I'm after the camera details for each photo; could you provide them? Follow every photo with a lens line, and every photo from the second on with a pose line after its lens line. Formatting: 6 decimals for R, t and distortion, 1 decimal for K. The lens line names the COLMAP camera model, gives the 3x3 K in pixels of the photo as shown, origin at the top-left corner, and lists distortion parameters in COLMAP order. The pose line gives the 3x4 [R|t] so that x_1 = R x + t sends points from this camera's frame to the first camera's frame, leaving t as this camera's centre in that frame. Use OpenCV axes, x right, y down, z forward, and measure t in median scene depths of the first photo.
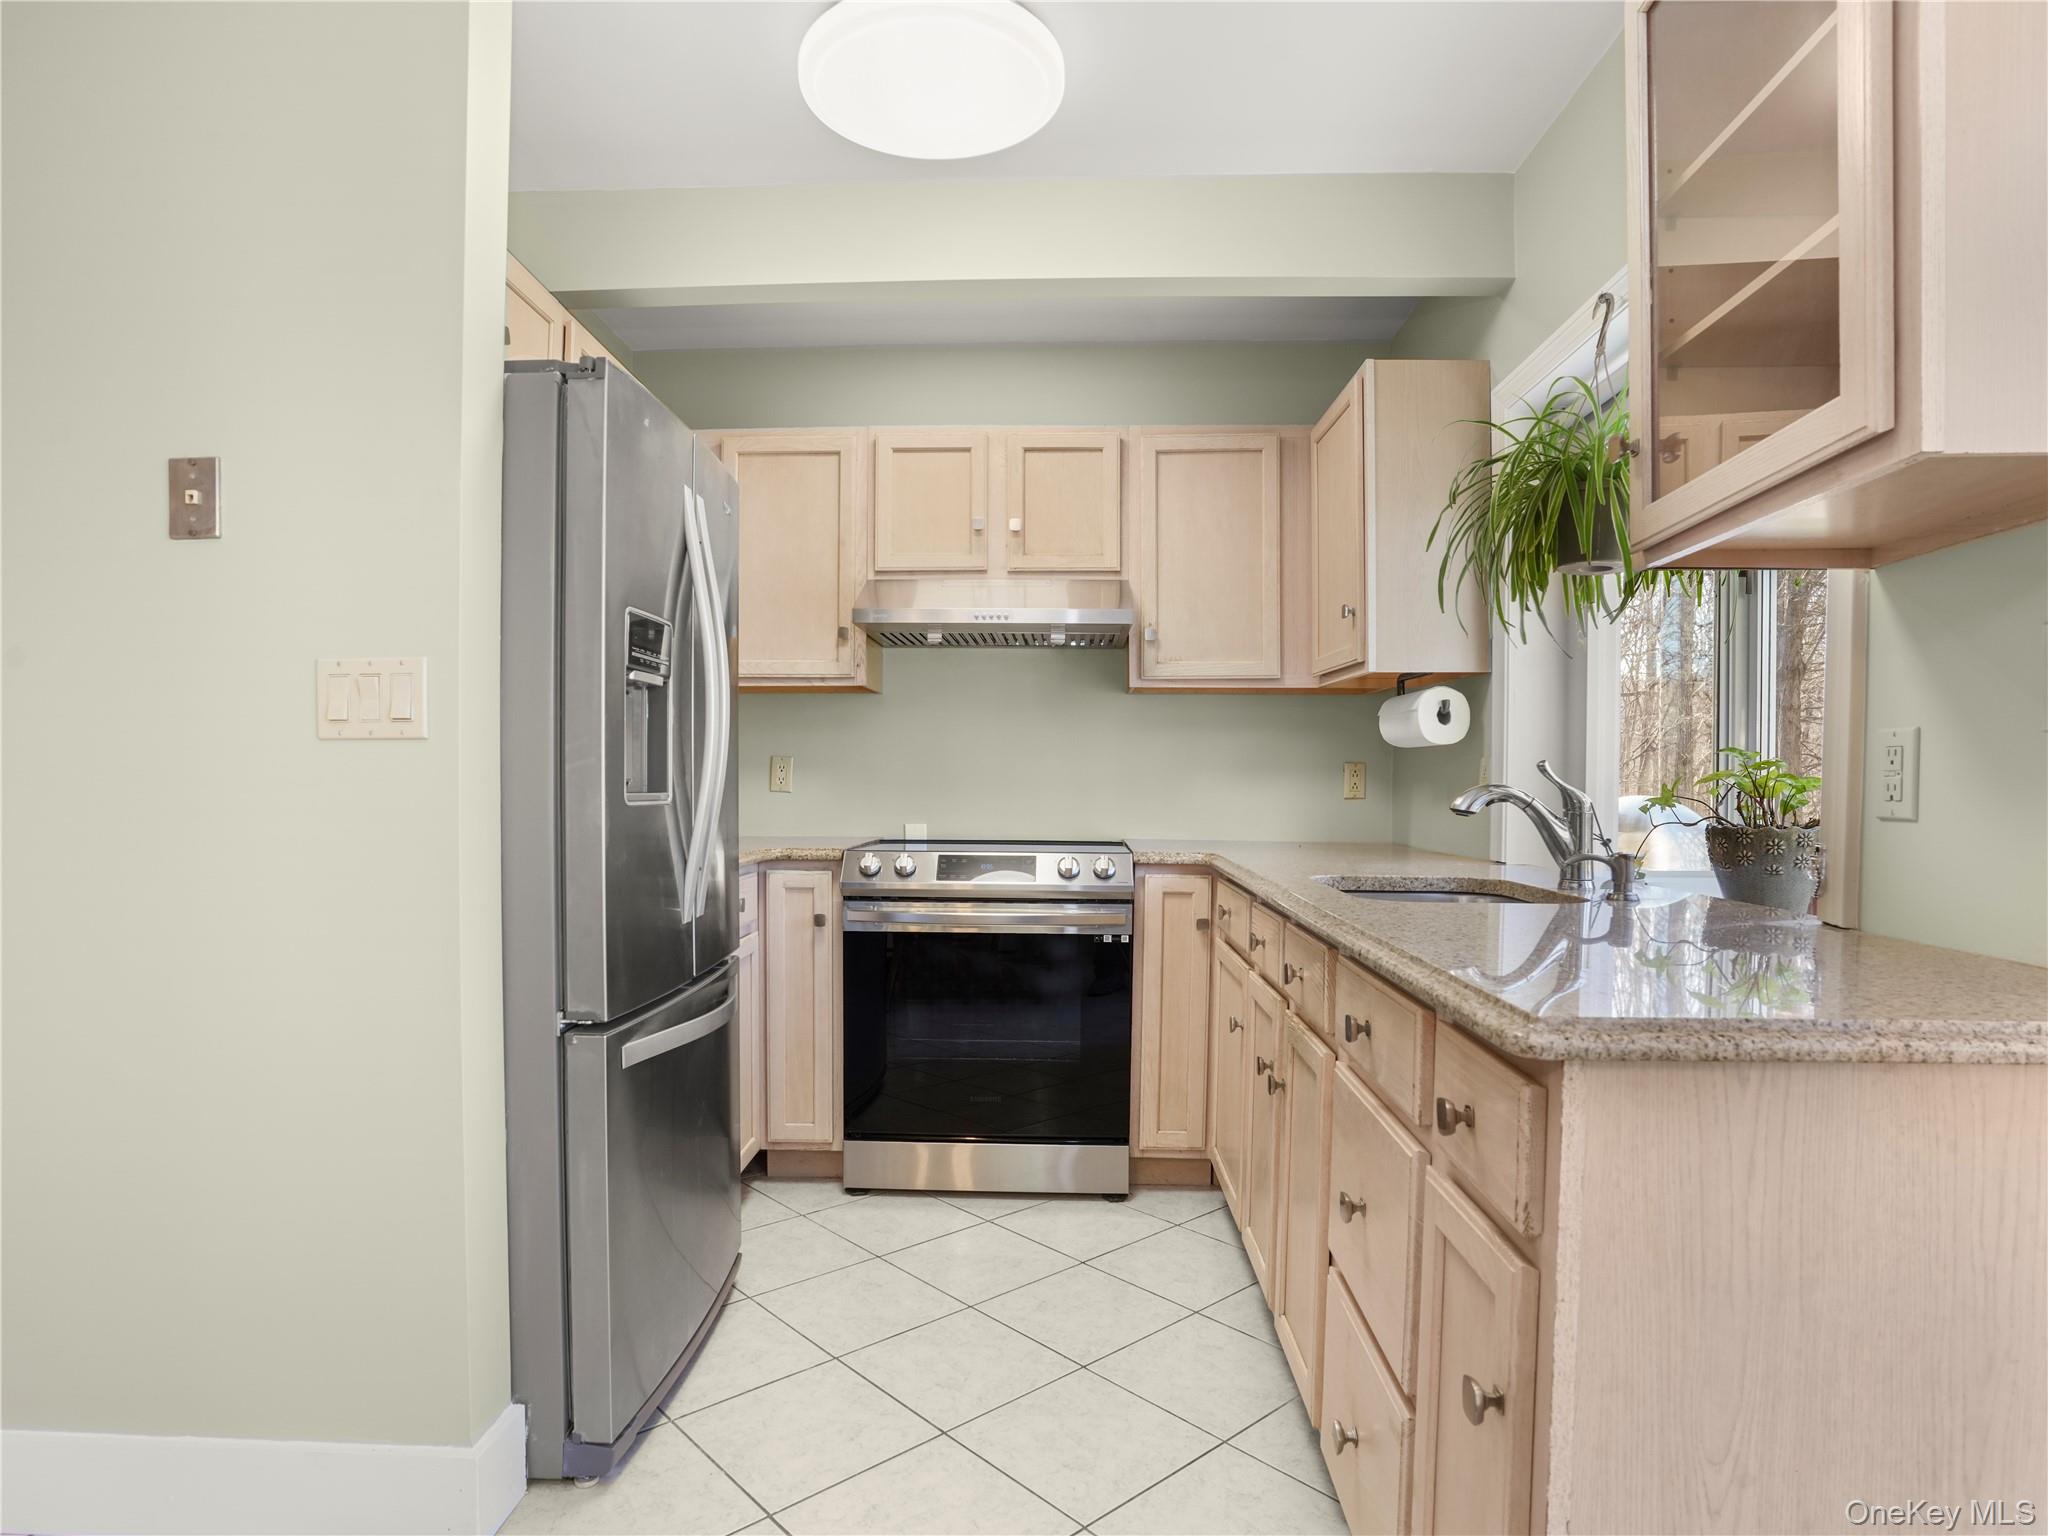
lens RADIAL K [[1152.7, 0, 1029.6], [0, 1152.7, 800.5], [0, 0, 1]] dist [-0.076780, 0.036205]
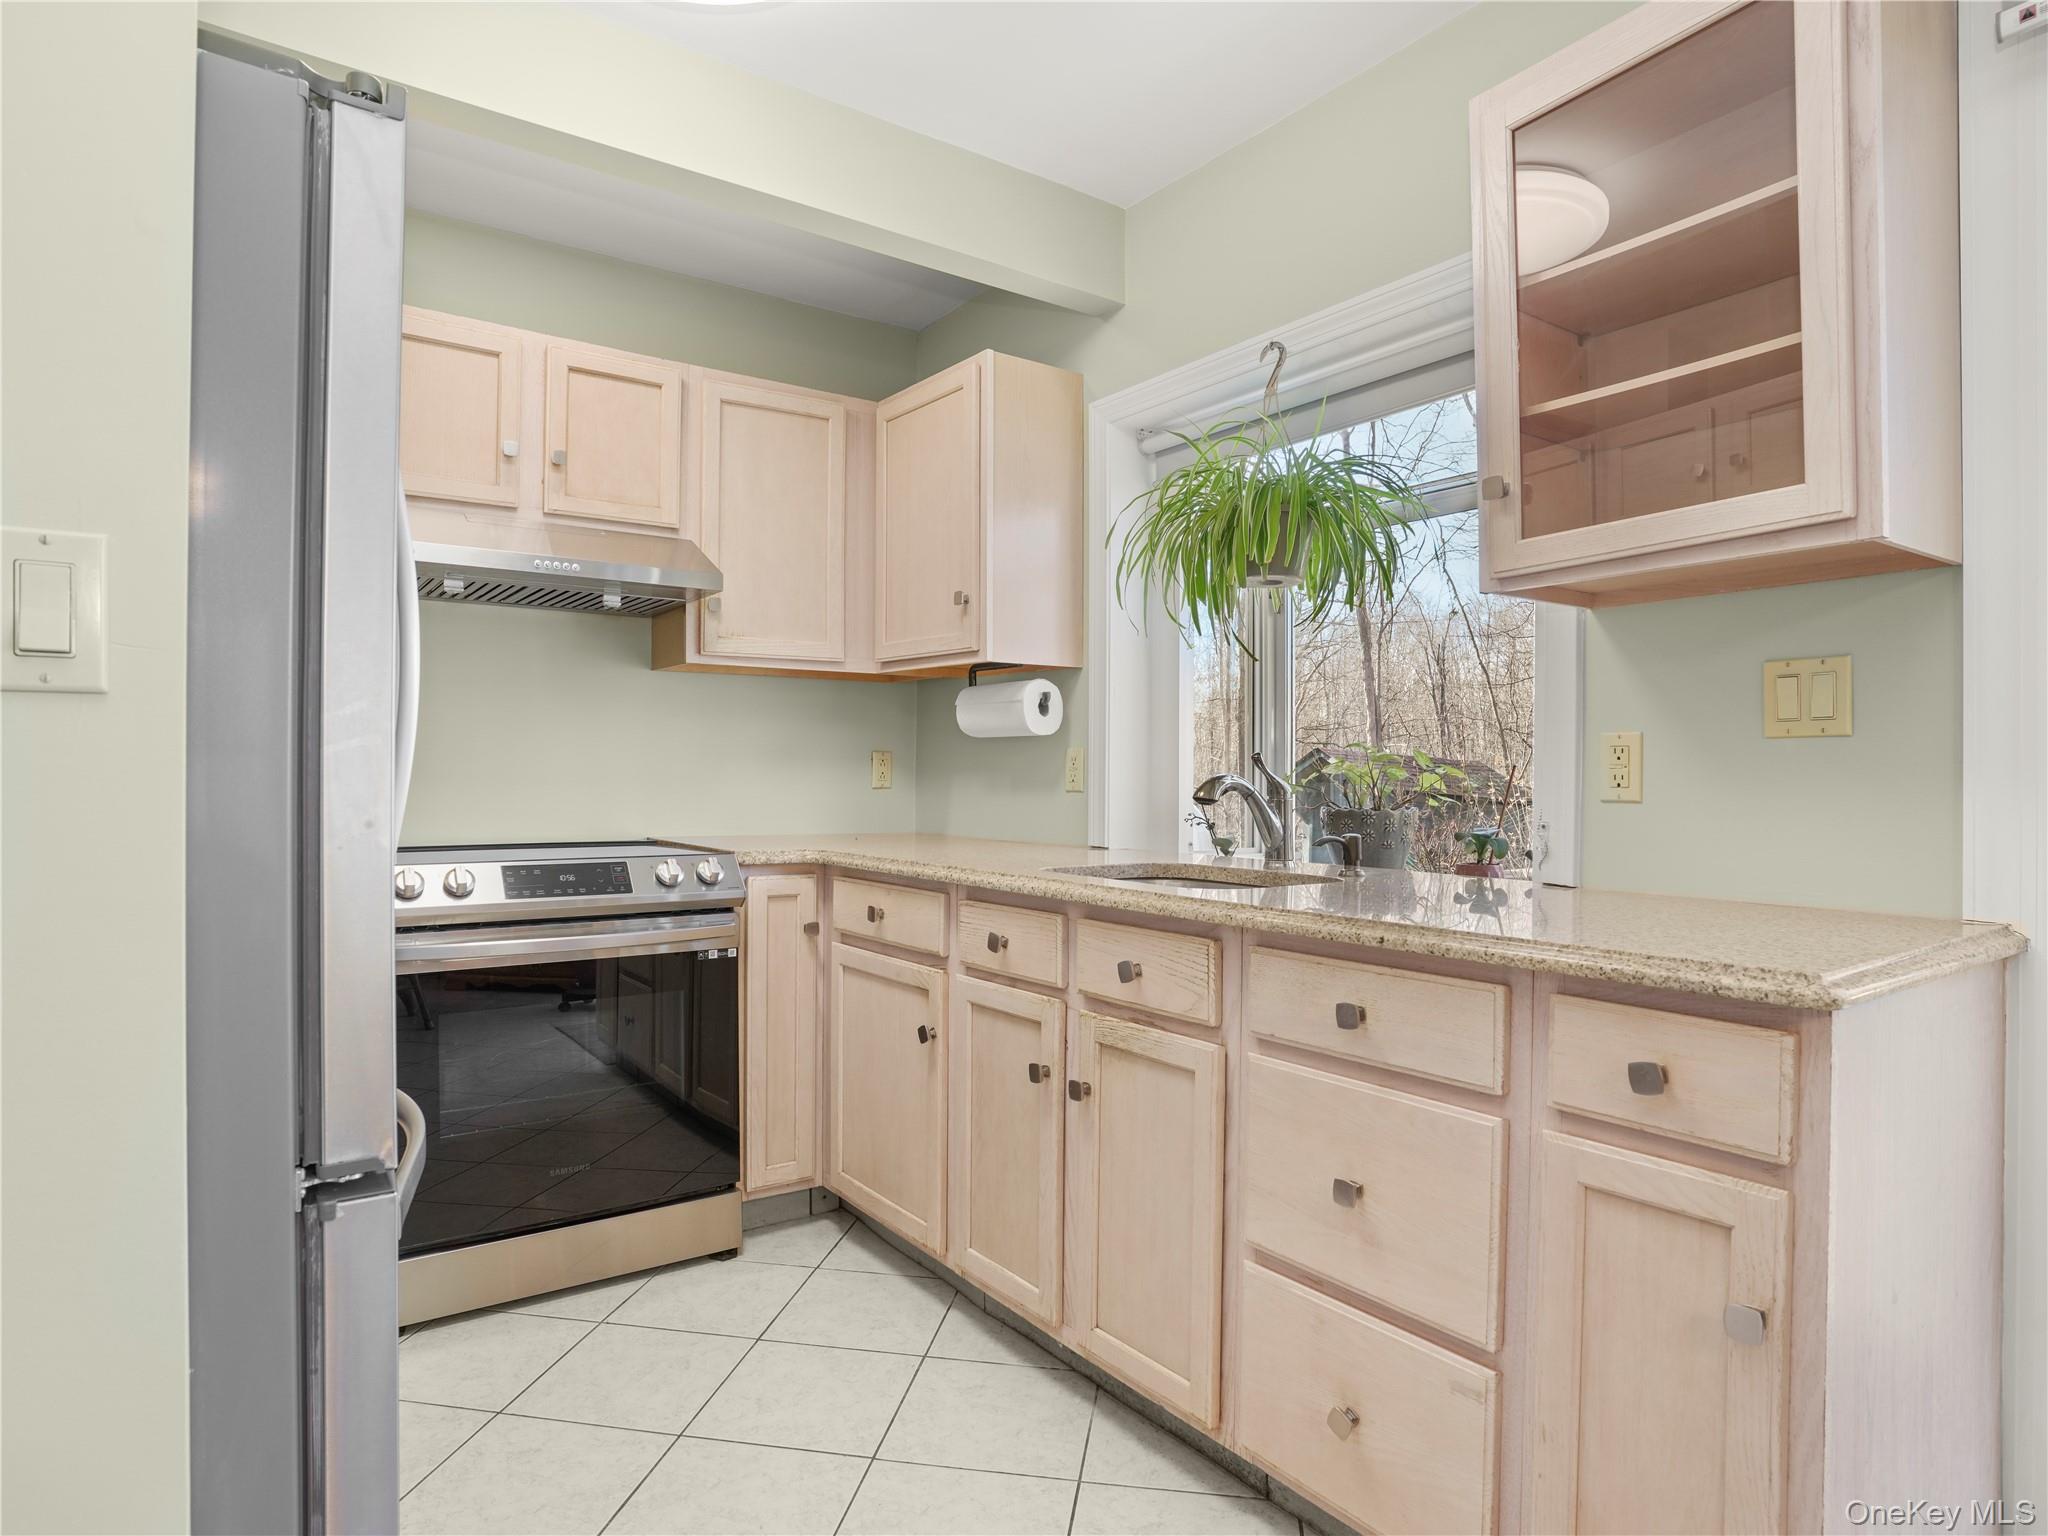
lens RADIAL K [[1152.7, 0, 1020.7], [0, 1152.7, 764.3], [0, 0, 1]] dist [-0.076780, 0.036205]
pose [[0.784258, 0.002910, 0.620428, -0.280491], [0.009686, 0.999810, -0.016933, -0.005080], [-0.620359, 0.019290, 0.784081, 0.184610]]
